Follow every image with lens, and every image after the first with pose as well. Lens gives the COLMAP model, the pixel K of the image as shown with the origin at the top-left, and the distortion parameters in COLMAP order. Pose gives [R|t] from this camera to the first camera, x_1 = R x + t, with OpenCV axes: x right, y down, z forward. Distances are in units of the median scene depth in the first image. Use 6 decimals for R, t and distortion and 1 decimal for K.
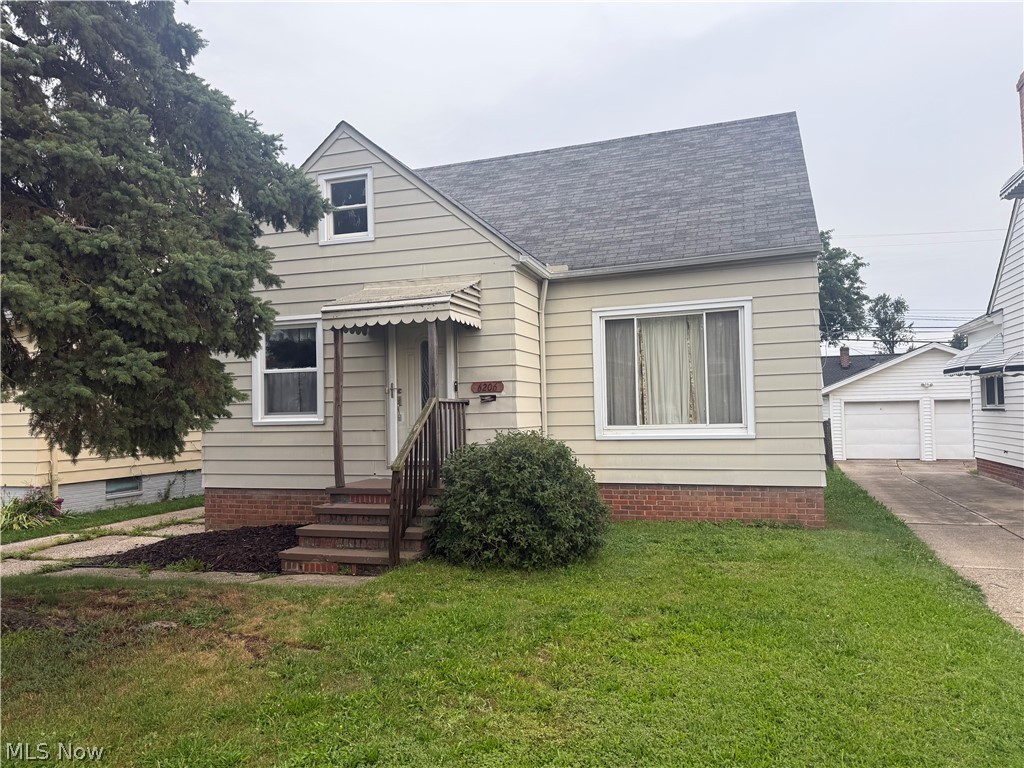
lens RADIAL K [[711.0, 0, 515.3], [0, 711.0, 373.3], [0, 0, 1]] dist [0.028952, -0.024872]
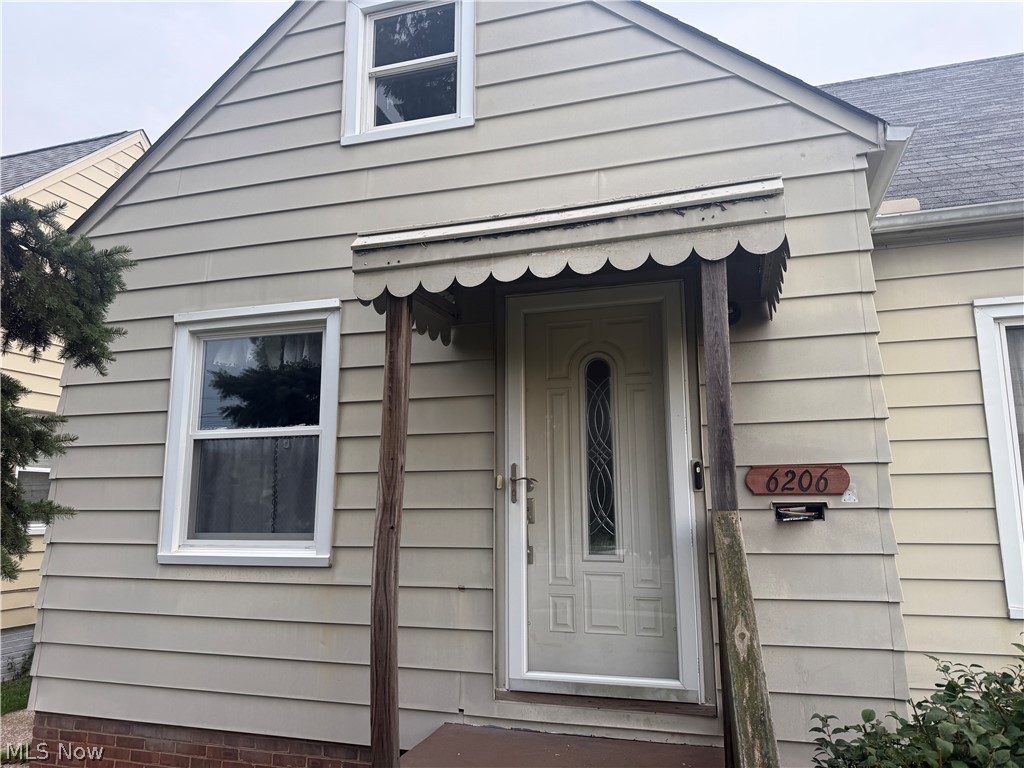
lens RADIAL K [[711.0, 0, 509.2], [0, 711.0, 362.5], [0, 0, 1]] dist [0.028952, -0.024872]
pose [[0.999684, 0.020317, 0.014807, -0.211861], [-0.017901, 0.988797, -0.148186, 0.018863], [-0.017652, 0.147874, 0.988849, 0.703069]]
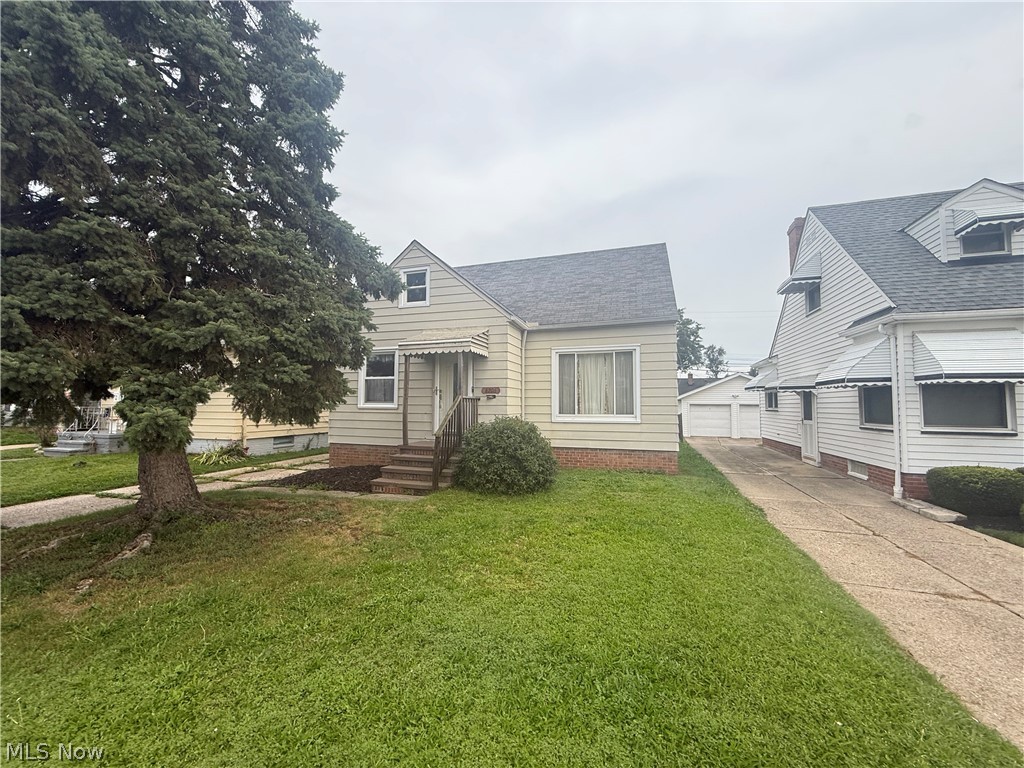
lens RADIAL K [[411.2, 0, 498.7], [0, 411.2, 366.3], [0, 0, 1]] dist [0.003756, -0.000871]
pose [[0.999441, 0.026274, -0.020662, -0.000583], [-0.027078, 0.998847, -0.039634, -0.000273], [0.019597, 0.040172, 0.999001, -0.016665]]
